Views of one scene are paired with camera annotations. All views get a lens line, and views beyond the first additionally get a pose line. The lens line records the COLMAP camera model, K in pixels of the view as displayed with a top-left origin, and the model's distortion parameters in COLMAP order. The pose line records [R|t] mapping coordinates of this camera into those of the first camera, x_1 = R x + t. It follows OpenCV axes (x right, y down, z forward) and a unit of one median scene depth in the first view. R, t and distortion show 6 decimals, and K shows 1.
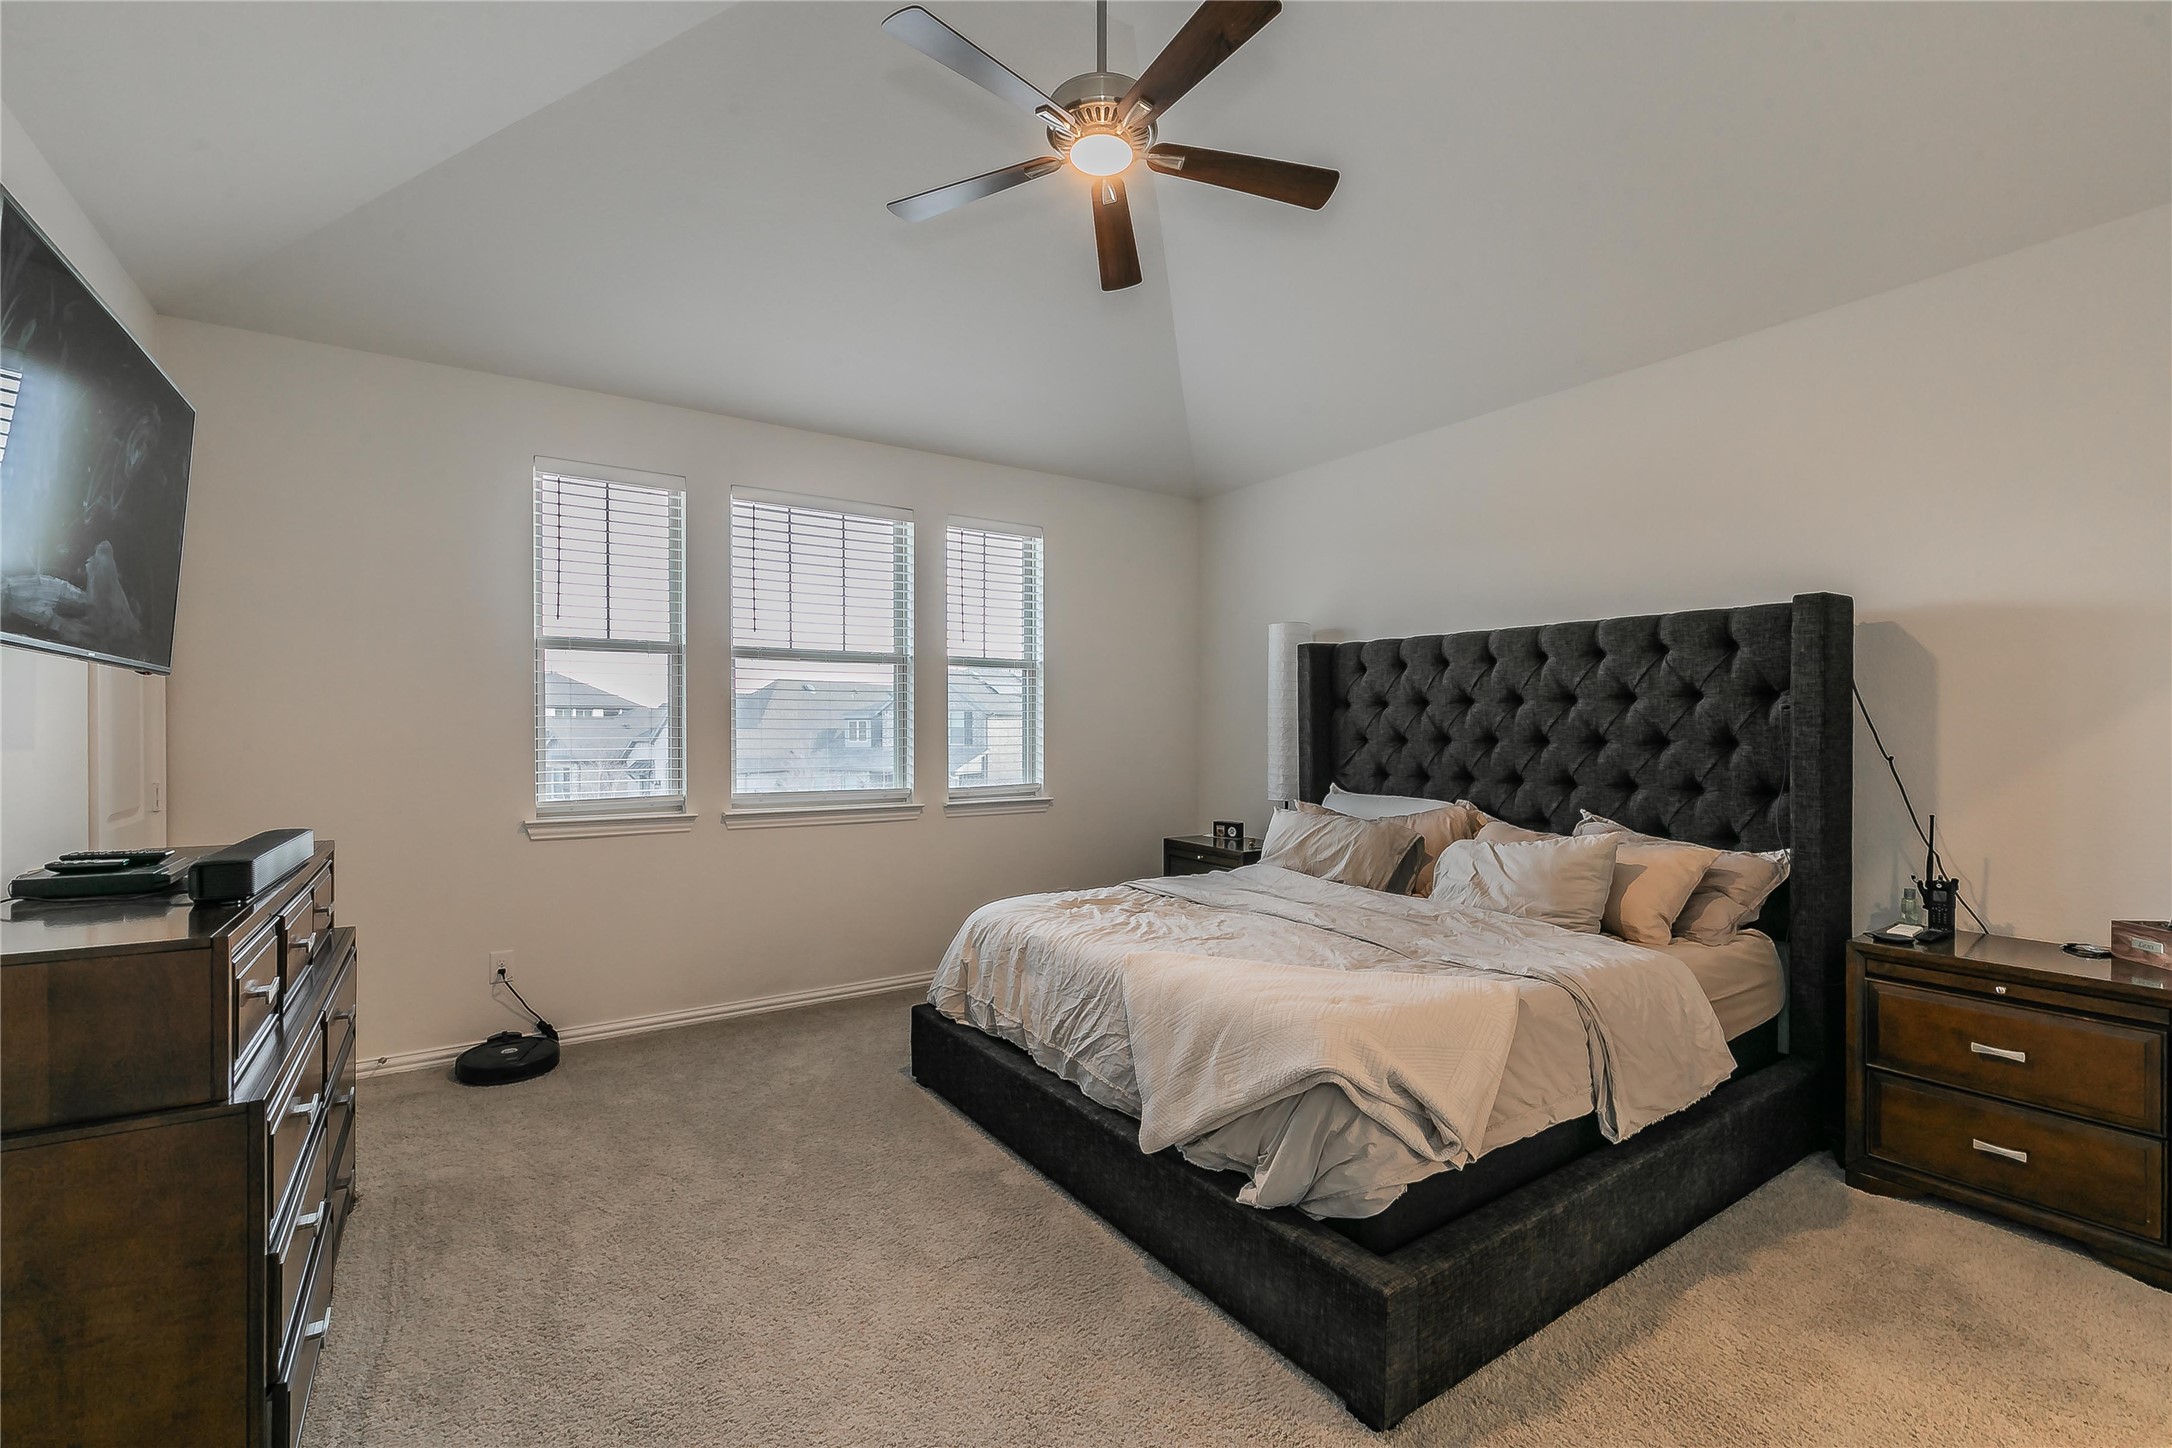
lens RADIAL K [[925.3, 0, 1086.2], [0, 925.3, 729.7], [0, 0, 1]] dist [-0.001875, -0.000366]
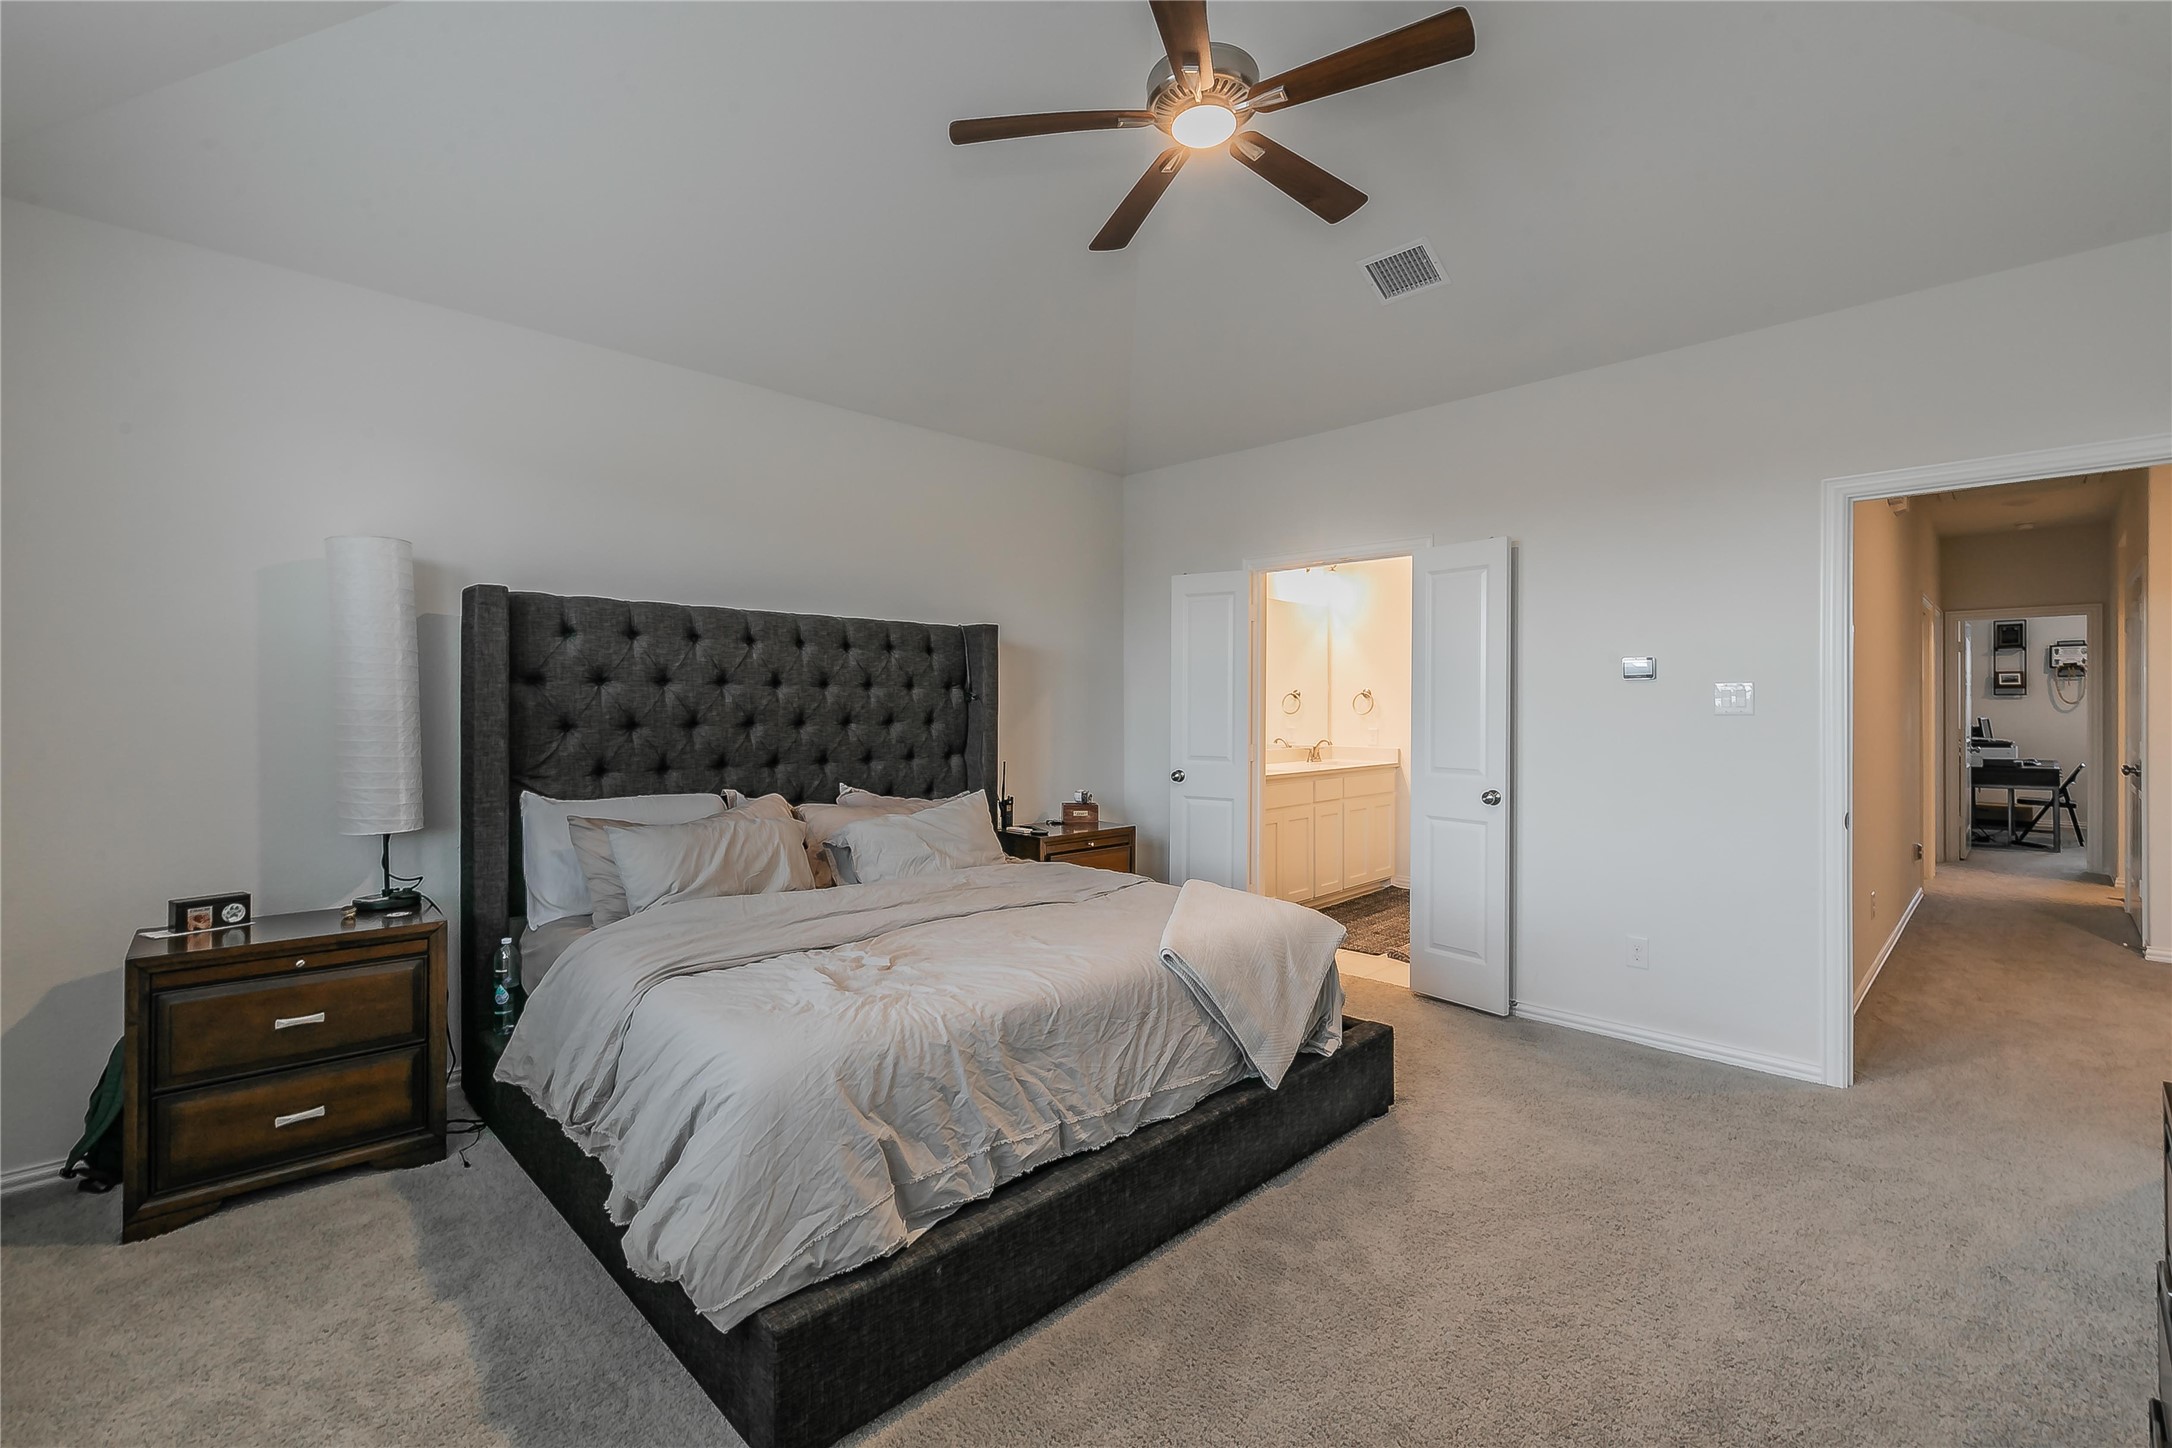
lens RADIAL K [[953.6, 0, 1090.5], [0, 953.6, 698.1], [0, 0, 1]] dist [-0.001821, -0.000424]
pose [[-0.185655, 0.010491, 0.982559, -0.661091], [0.001619, 0.999945, -0.010370, -0.004800], [-0.982614, -0.000334, -0.185662, 0.912137]]
